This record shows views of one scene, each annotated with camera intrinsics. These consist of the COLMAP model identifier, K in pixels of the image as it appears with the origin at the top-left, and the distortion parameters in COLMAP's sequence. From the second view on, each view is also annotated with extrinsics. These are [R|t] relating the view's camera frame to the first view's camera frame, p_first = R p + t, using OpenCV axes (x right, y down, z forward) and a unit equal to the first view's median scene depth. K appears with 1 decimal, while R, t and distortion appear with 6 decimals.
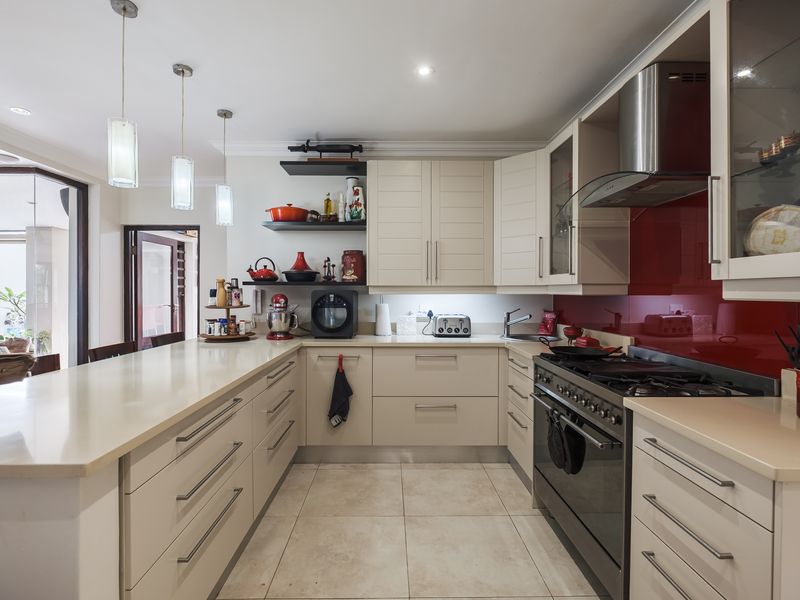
lens RADIAL K [[392.8, 0, 399.1], [0, 392.8, 298.3], [0, 0, 1]] dist [0.006495, 0.000893]
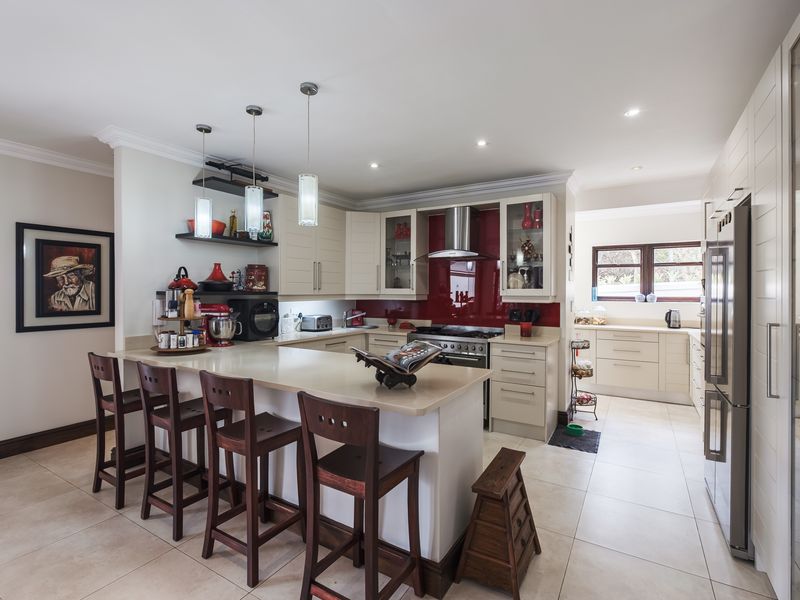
lens RADIAL K [[392.8, 0, 396.0], [0, 392.8, 297.3], [0, 0, 1]] dist [0.006495, 0.000893]
pose [[0.543336, -0.012963, 0.839415, -0.898323], [0.011936, 0.999899, 0.007715, -0.028807], [-0.839431, 0.005828, 0.543436, 0.022292]]
